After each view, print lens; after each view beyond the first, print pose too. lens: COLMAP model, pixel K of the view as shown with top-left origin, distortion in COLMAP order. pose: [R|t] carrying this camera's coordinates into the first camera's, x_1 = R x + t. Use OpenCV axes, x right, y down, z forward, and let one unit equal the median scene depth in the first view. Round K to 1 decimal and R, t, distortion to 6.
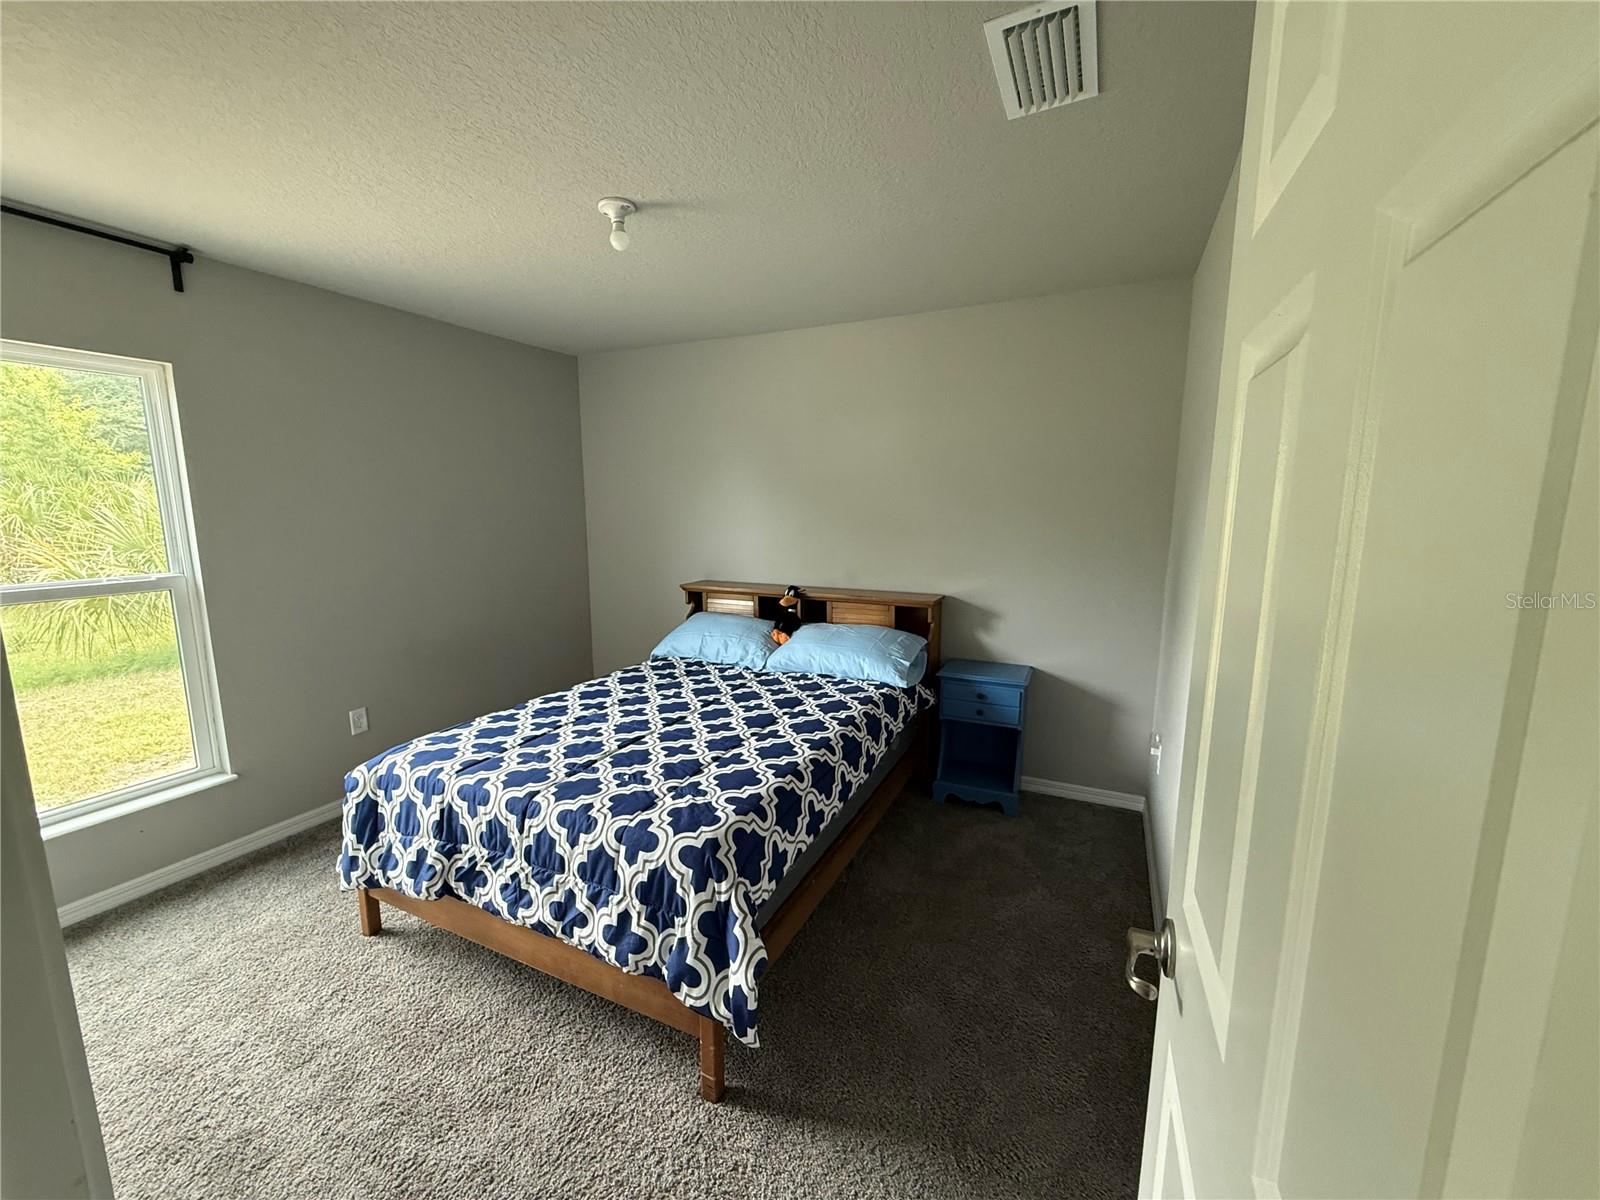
lens RADIAL K [[637.8, 0, 809.2], [0, 637.8, 607.8], [0, 0, 1]] dist [0.000044, 0.000141]
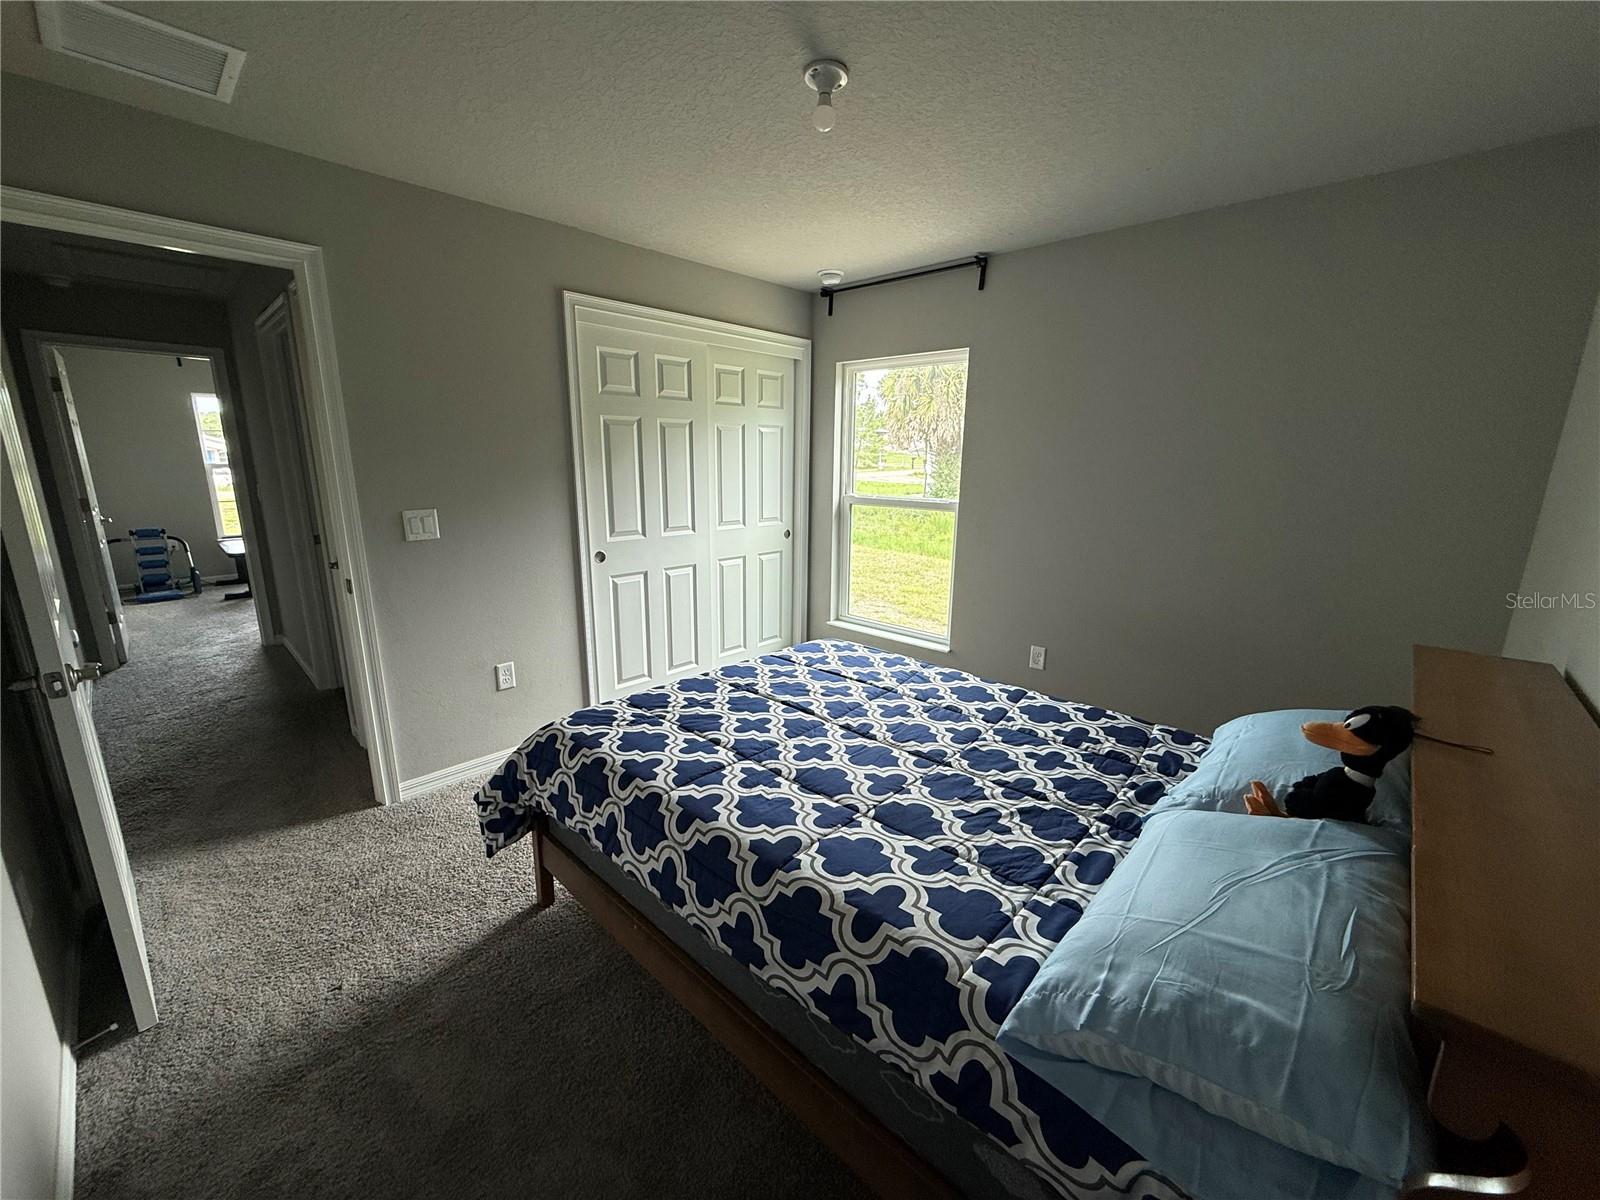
lens RADIAL K [[637.8, 0, 794.5], [0, 637.8, 601.2], [0, 0, 1]] dist [0.000044, 0.000141]
pose [[-0.298509, 0.215253, -0.929816, 0.493889], [-0.174512, 0.945500, 0.274909, -0.170243], [0.938316, 0.244327, -0.244676, 1.069579]]
